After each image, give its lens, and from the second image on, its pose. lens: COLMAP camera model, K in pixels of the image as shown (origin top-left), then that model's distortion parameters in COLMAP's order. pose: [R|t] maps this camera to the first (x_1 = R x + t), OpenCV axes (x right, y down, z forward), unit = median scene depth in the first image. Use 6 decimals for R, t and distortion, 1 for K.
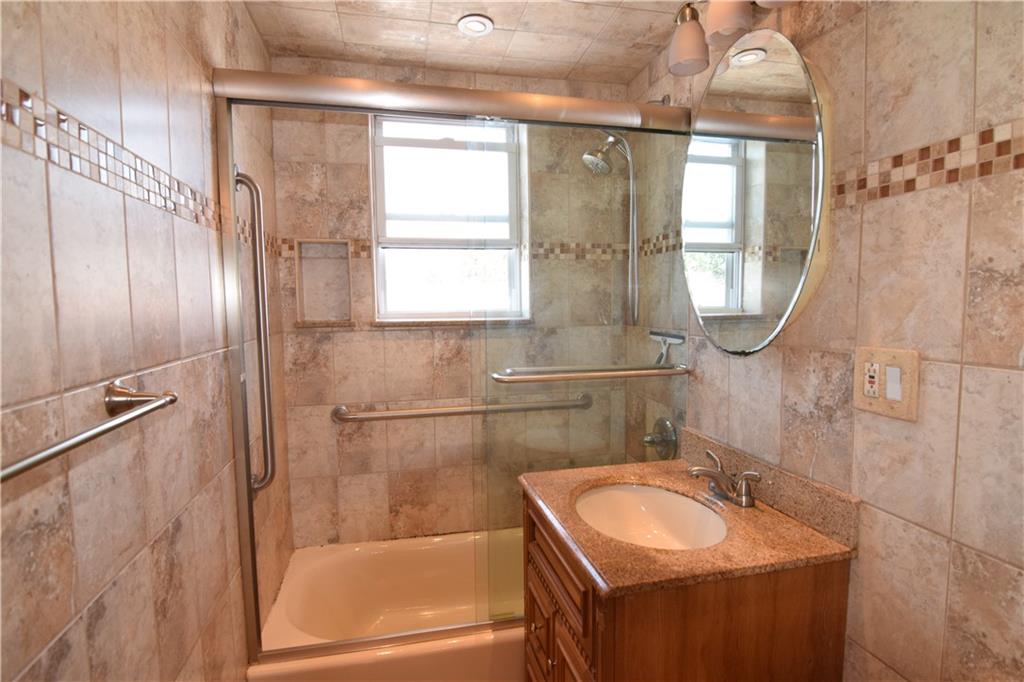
lens RADIAL K [[509.6, 0, 512.0], [0, 509.6, 341.0], [0, 0, 1]] dist [-0.000082, -0.012953]
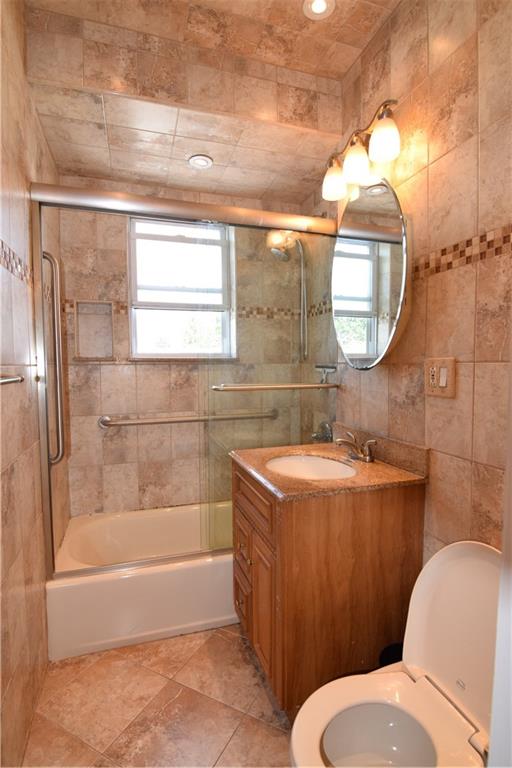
lens RADIAL K [[382.2, 0, 256.0], [0, 382.2, 384.0], [0, 0, 1]] dist [-0.000082, -0.012953]
pose [[0.996165, 0.001406, 0.087483, -0.005872], [0.000513, 0.999760, -0.021909, 0.065055], [-0.087493, 0.021869, 0.995925, -0.127086]]
